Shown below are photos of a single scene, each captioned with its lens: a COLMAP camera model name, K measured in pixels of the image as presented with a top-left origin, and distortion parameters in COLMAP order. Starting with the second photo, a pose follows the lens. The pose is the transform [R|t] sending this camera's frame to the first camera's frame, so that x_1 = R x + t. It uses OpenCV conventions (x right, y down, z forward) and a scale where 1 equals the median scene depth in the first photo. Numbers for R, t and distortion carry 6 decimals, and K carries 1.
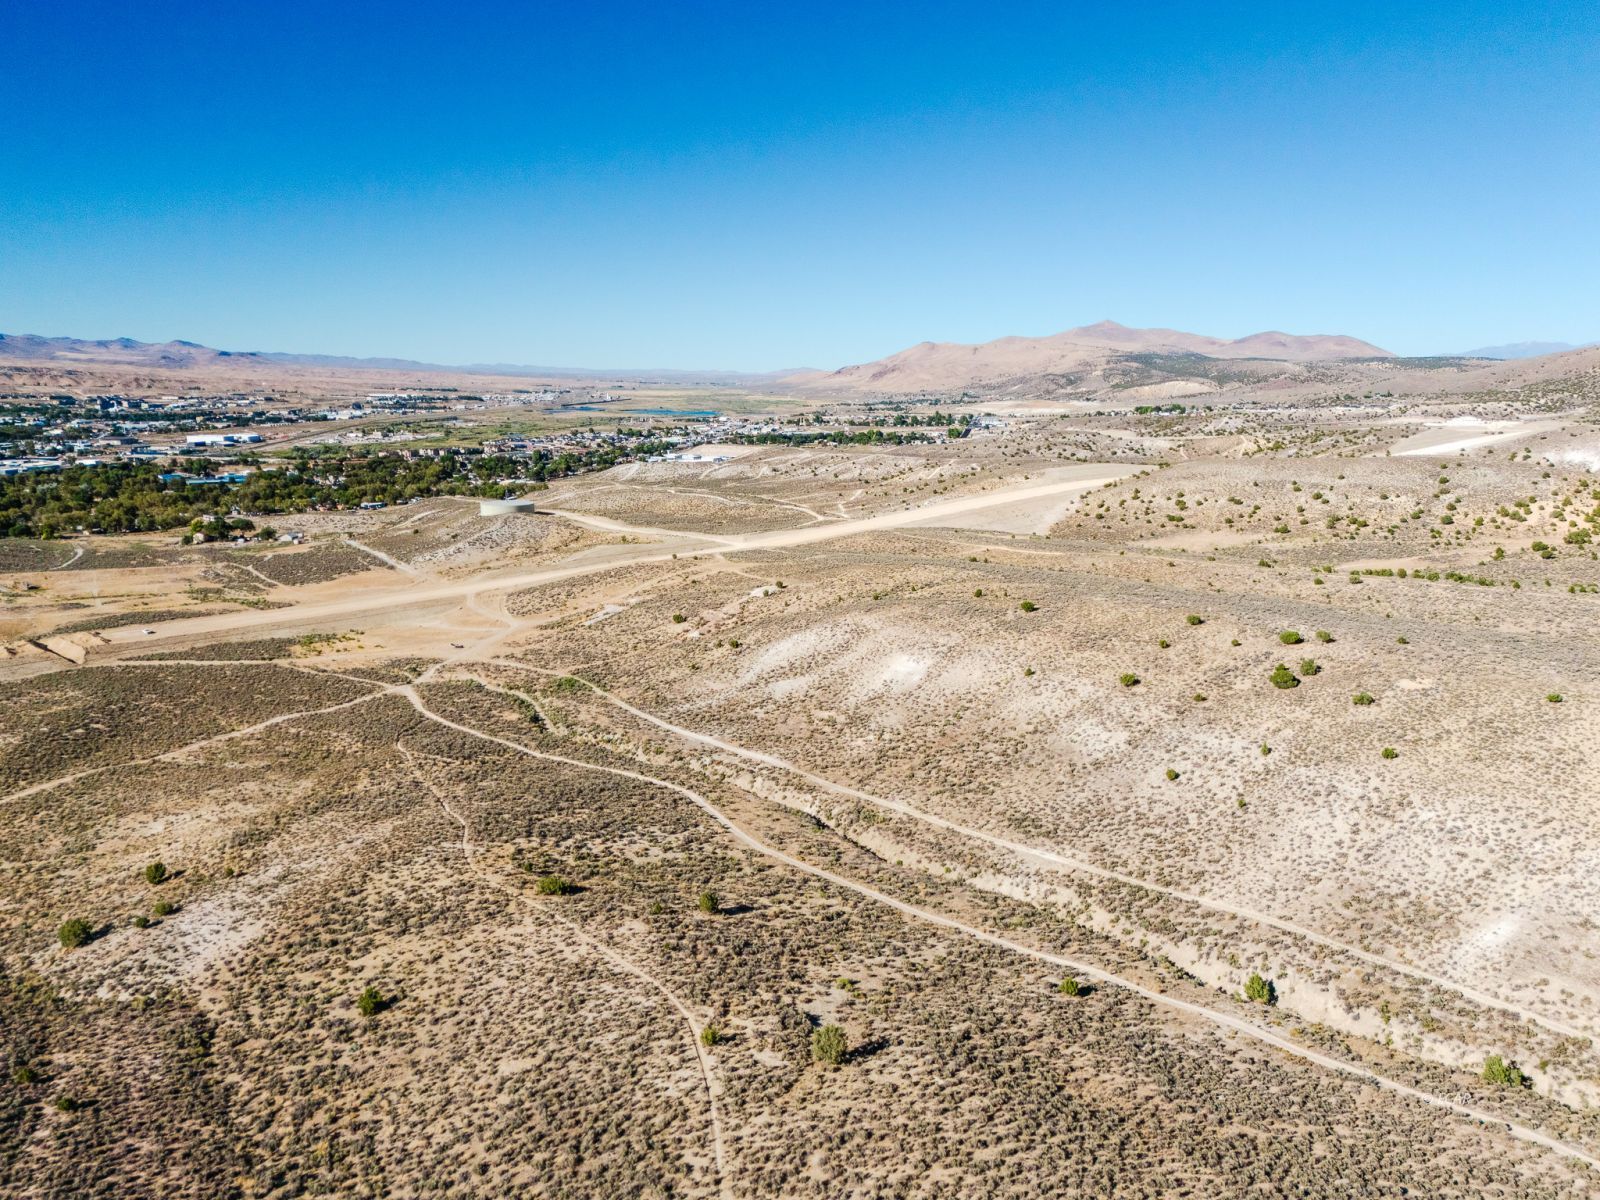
lens RADIAL K [[1170.2, 0, 799.8], [0, 1170.2, 593.6], [0, 0, 1]] dist [0.064379, -0.051347]
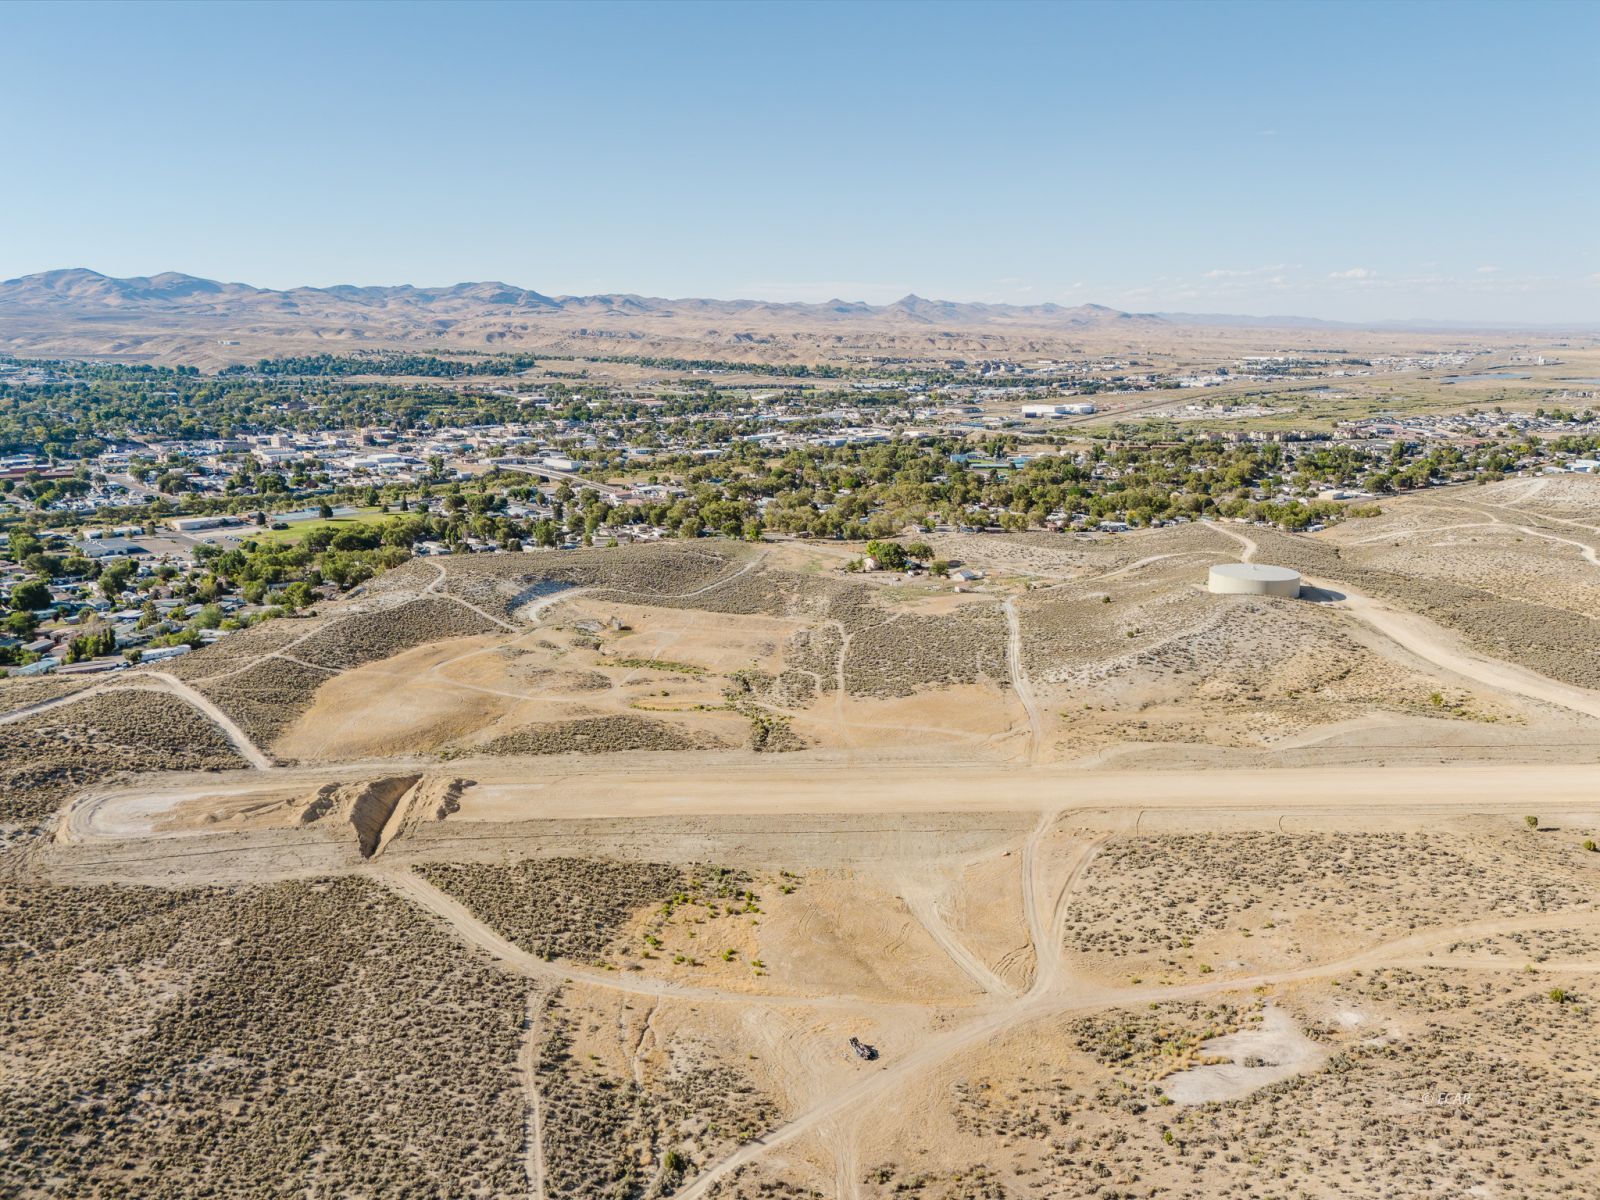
lens RADIAL K [[1170.2, 0, 804.7], [0, 1170.2, 598.1], [0, 0, 1]] dist [0.064379, -0.051347]
pose [[0.759687, 0.140870, -0.634848, -0.010502], [-0.117408, 0.989923, 0.079164, -0.025841], [0.639602, 0.014397, 0.768571, 0.115093]]
